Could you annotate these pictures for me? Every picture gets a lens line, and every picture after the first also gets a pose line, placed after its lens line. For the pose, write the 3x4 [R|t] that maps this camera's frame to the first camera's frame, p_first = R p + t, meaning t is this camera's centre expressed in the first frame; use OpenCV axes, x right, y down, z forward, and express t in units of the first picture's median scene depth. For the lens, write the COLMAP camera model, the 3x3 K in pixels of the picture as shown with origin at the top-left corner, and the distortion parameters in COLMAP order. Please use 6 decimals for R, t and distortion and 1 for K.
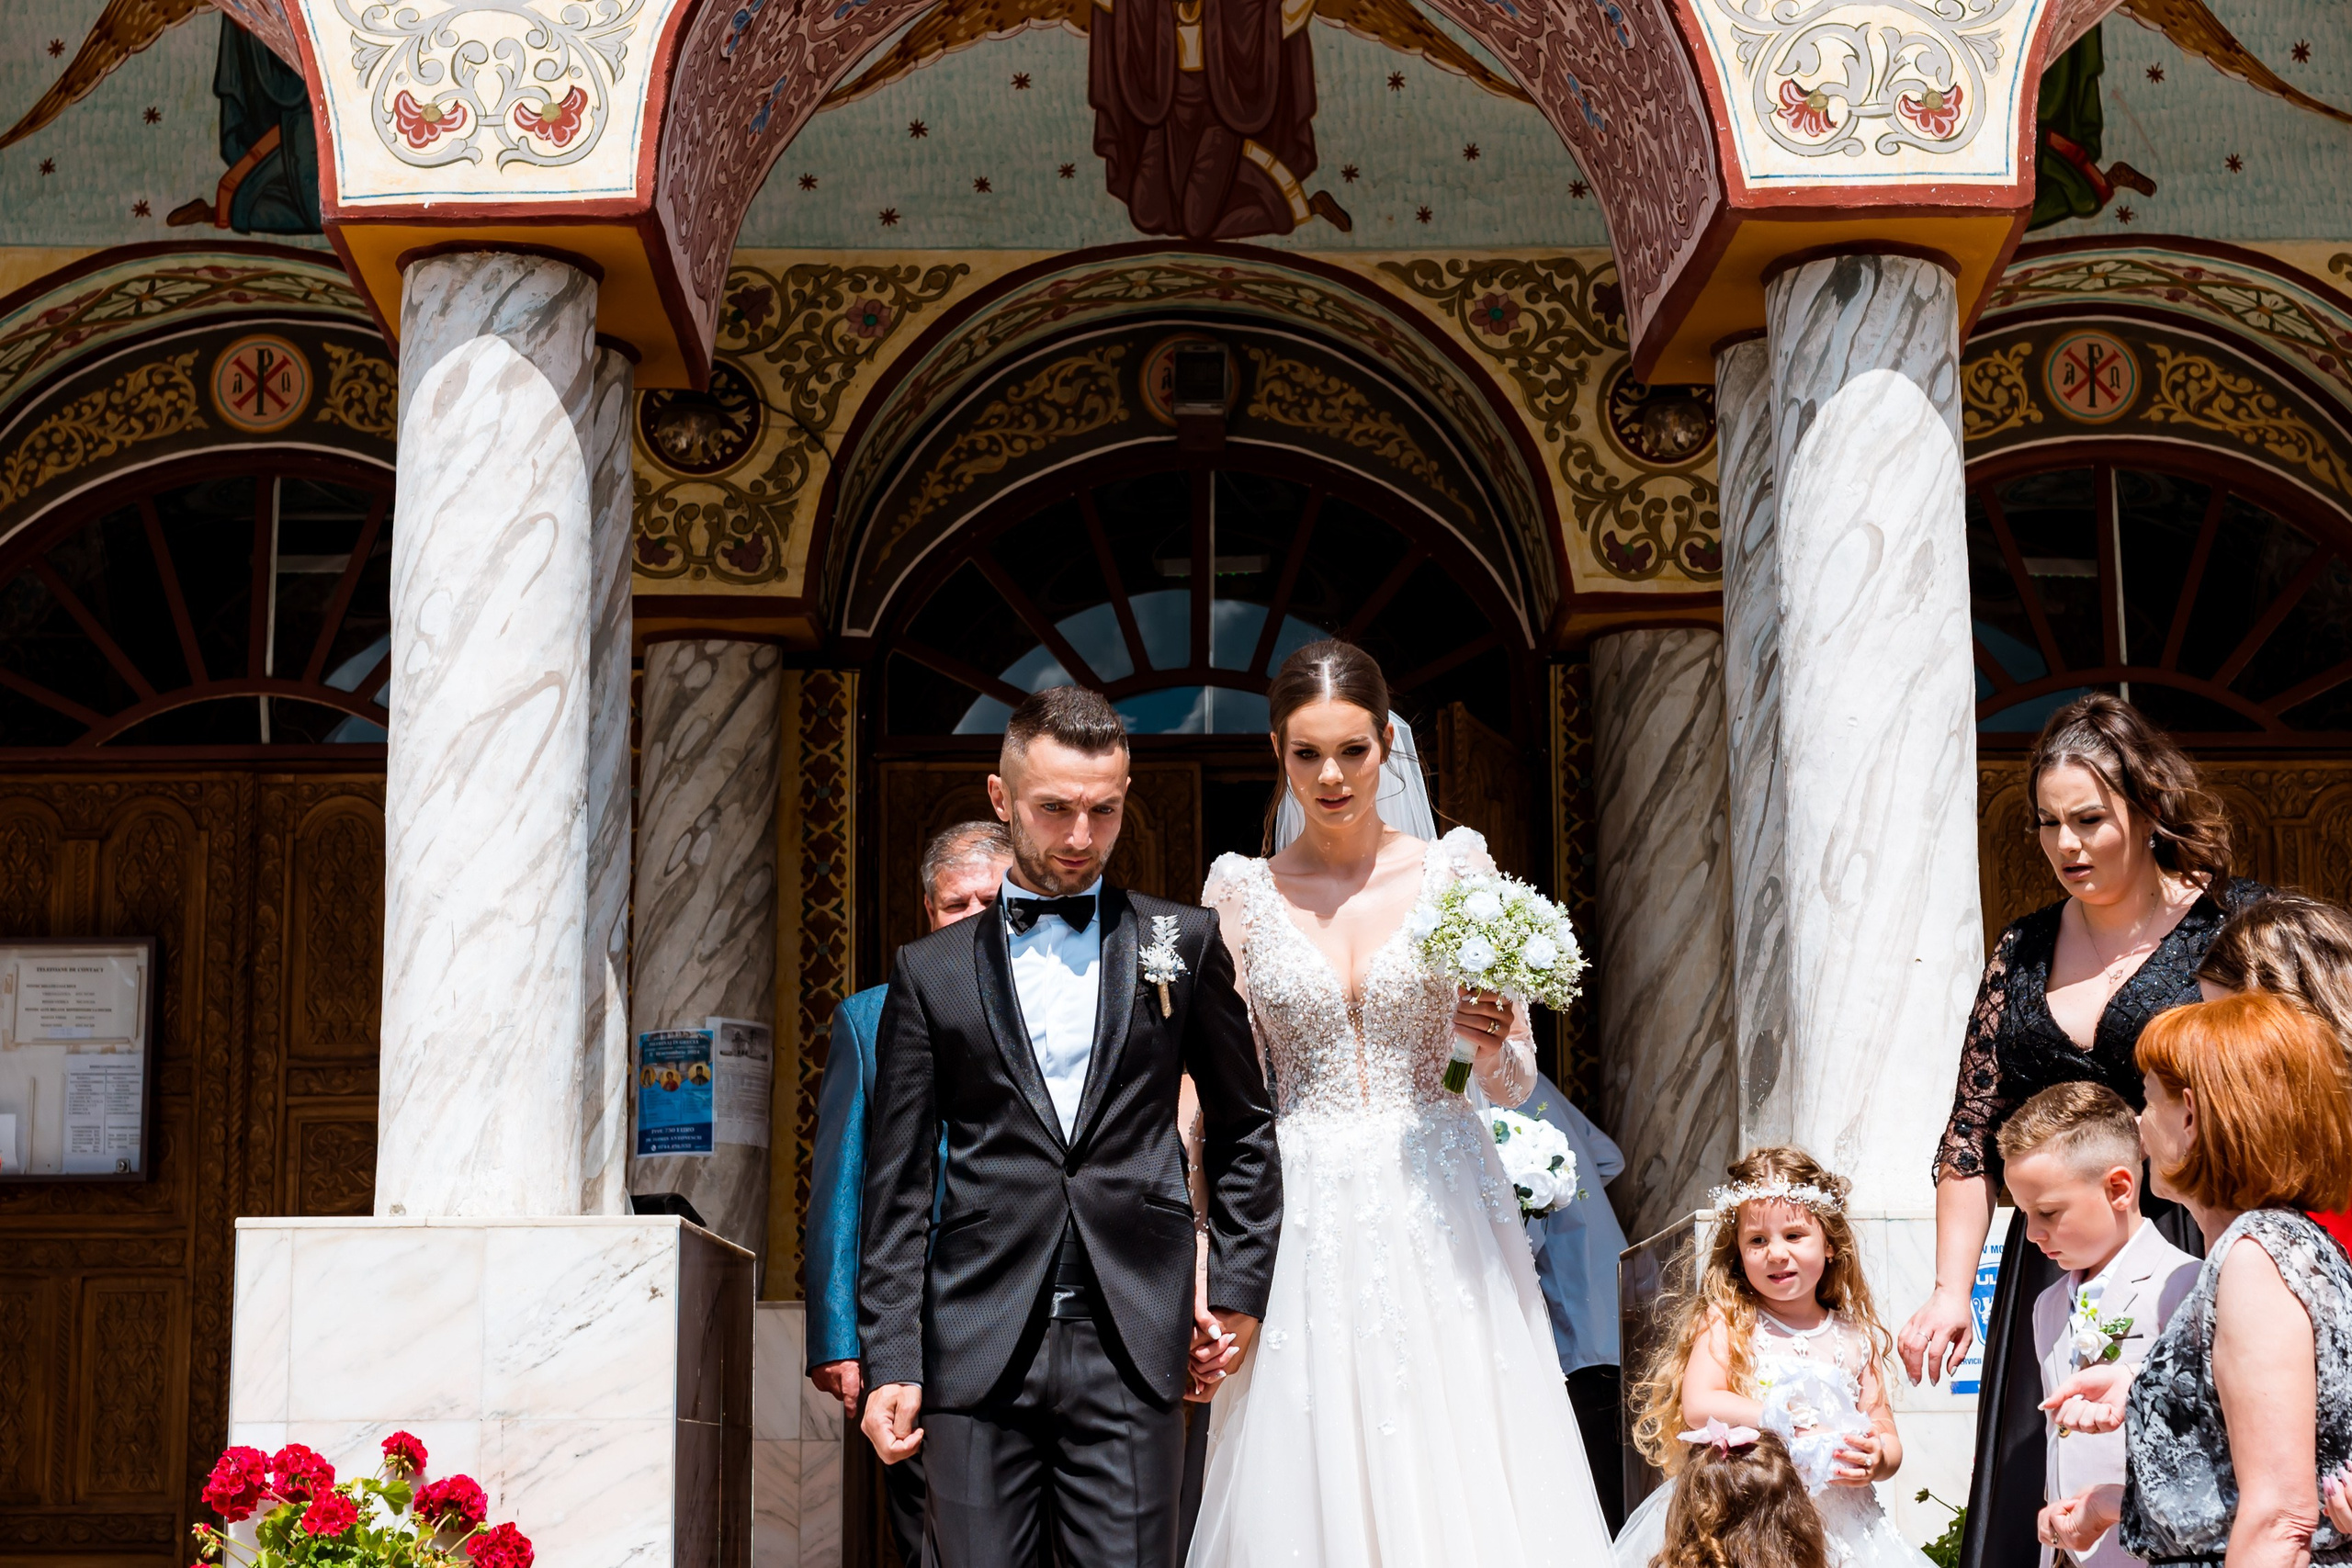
lens RADIAL K [[3671.5, 0, 1236.0], [0, 3671.5, 814.4], [0, 0, 1]] dist [0.007215, 0.000000]
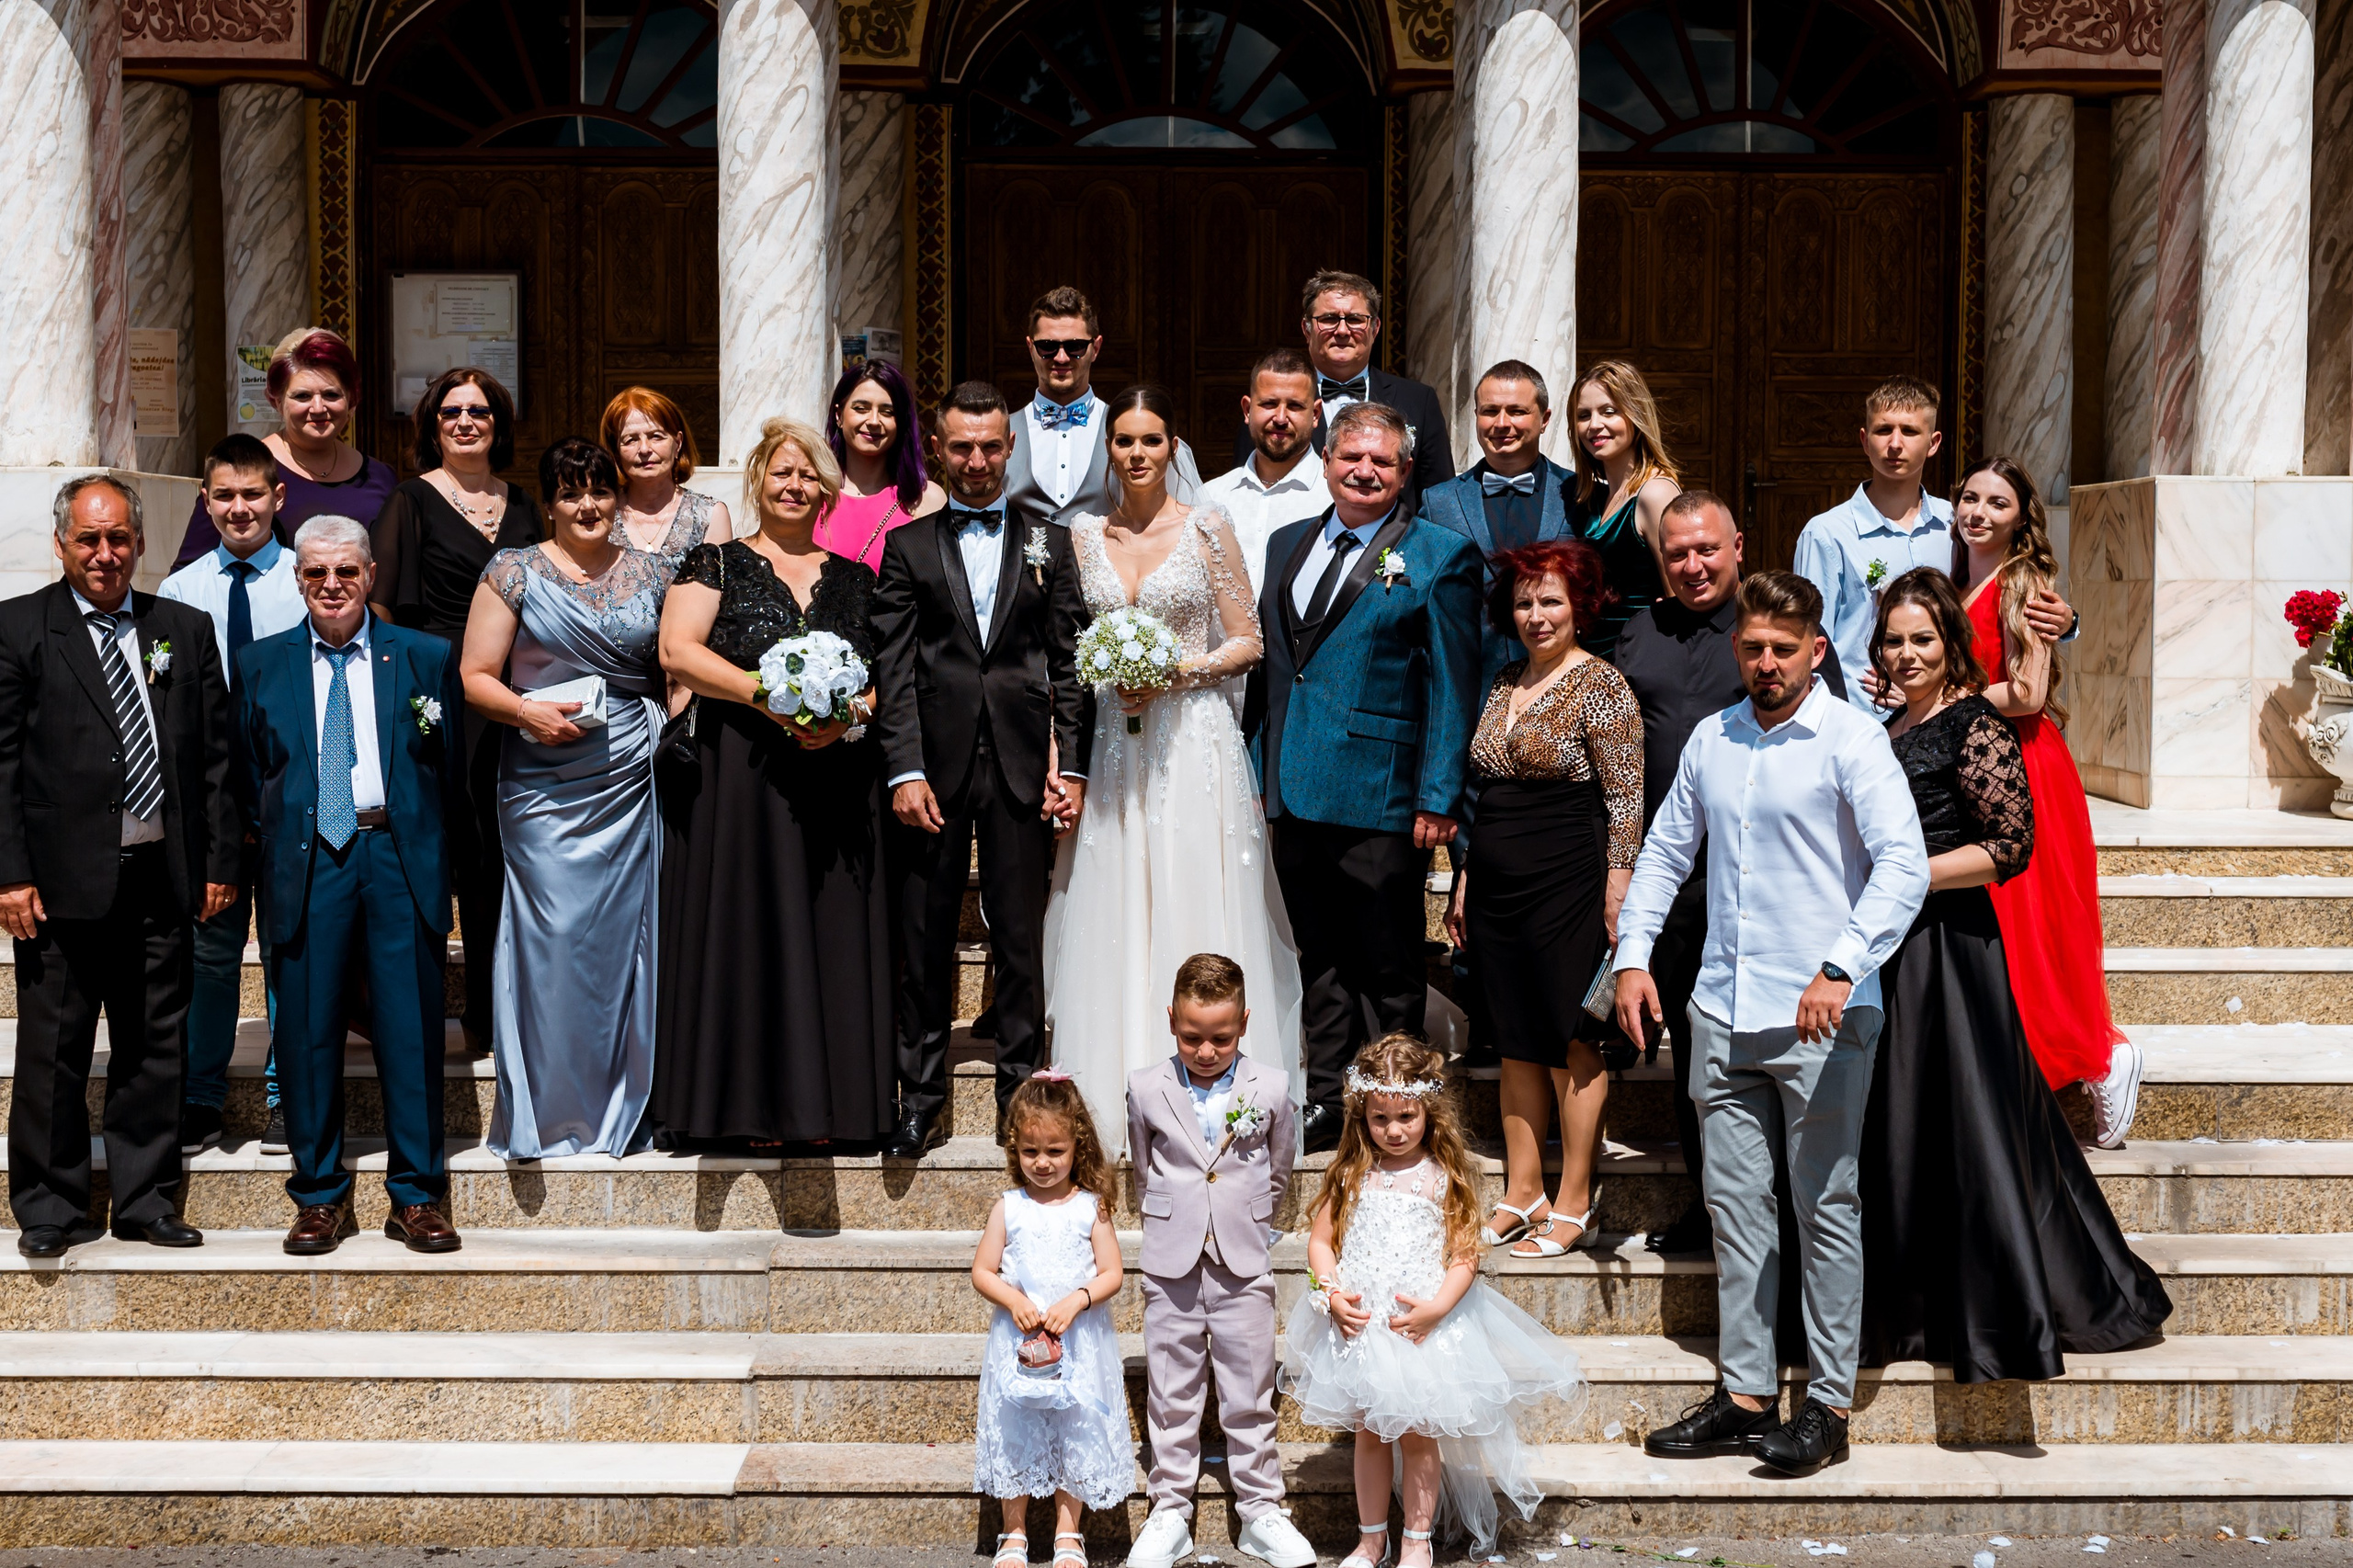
lens RADIAL K [[3673.3, 0, 1202.0], [0, 3673.3, 777.5], [0, 0, 1]] dist [0.007215, 0.000000]
pose [[0.999854, 0.014833, -0.008480, 0.024704], [-0.012586, 0.975056, 0.221601, -0.113002], [0.011556, -0.221462, 0.975100, -0.640164]]
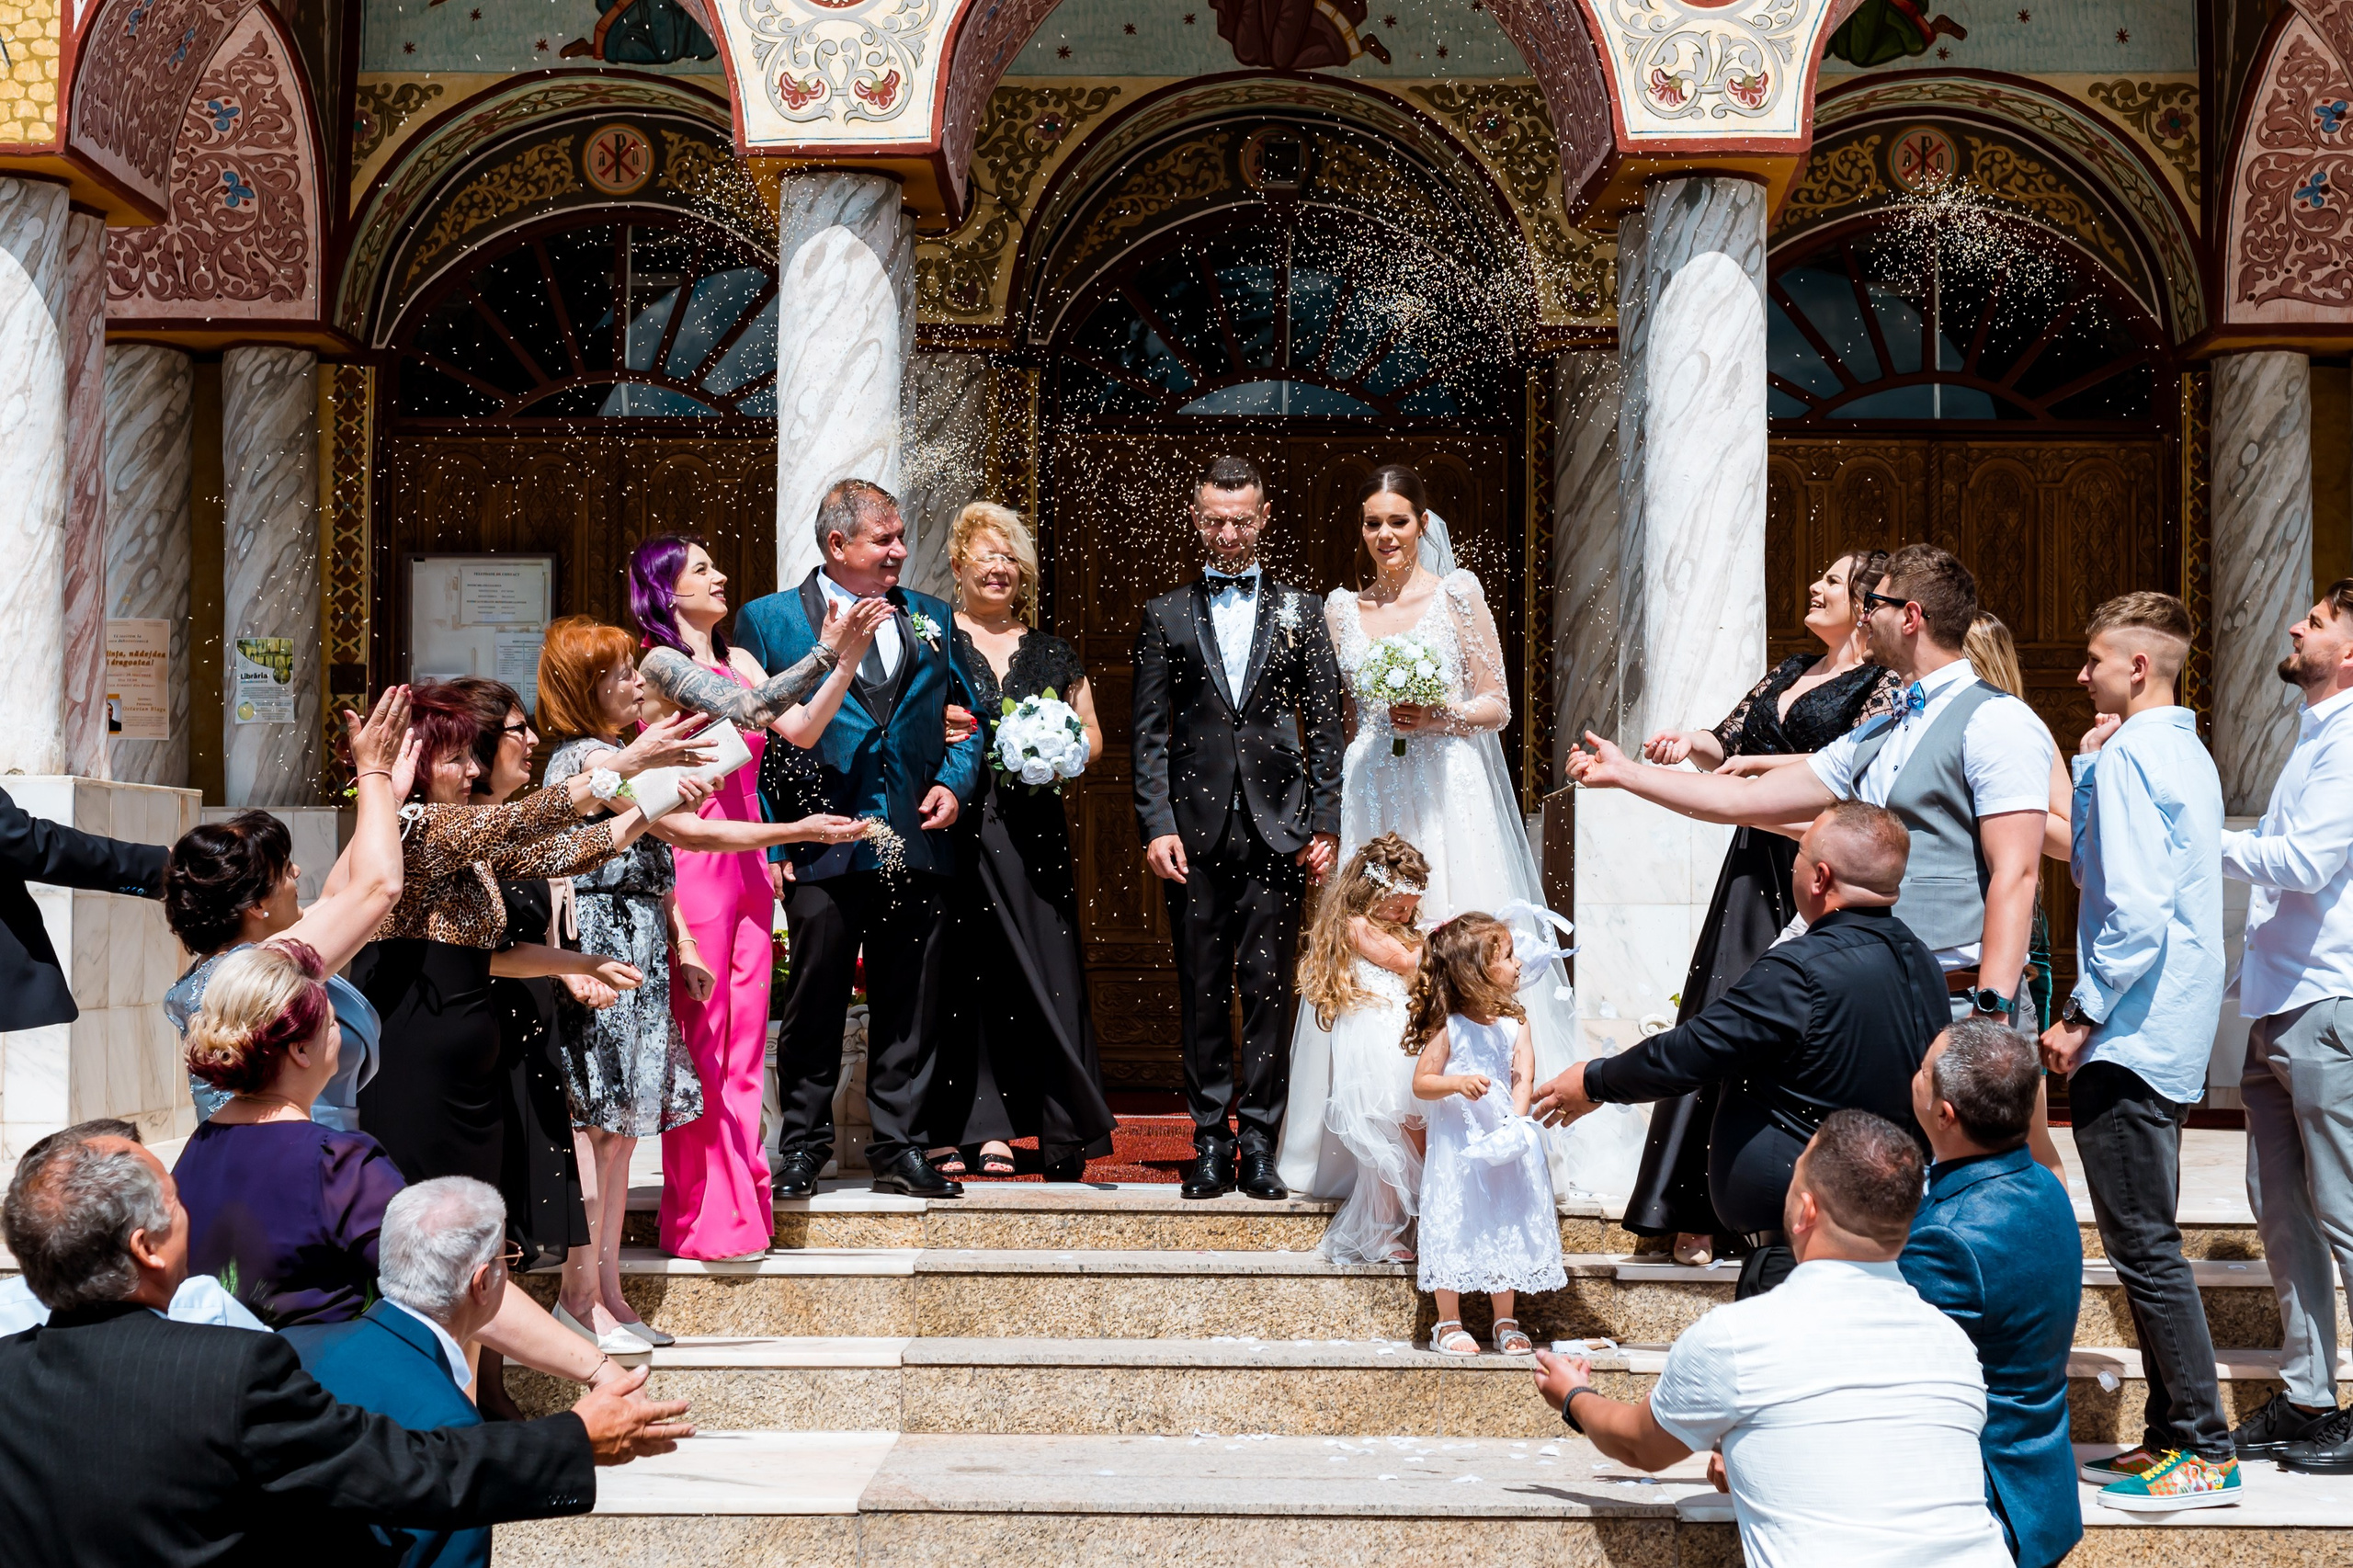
lens RADIAL K [[3673.3, 0, 1167.1], [0, 3673.3, 806.0], [0, 0, 1]] dist [0.007215, 0.000000]
pose [[0.999281, 0.013919, -0.035279, -0.000580], [-0.008390, 0.988303, 0.152270, -0.091880], [0.036986, -0.151865, 0.987709, -0.445503]]
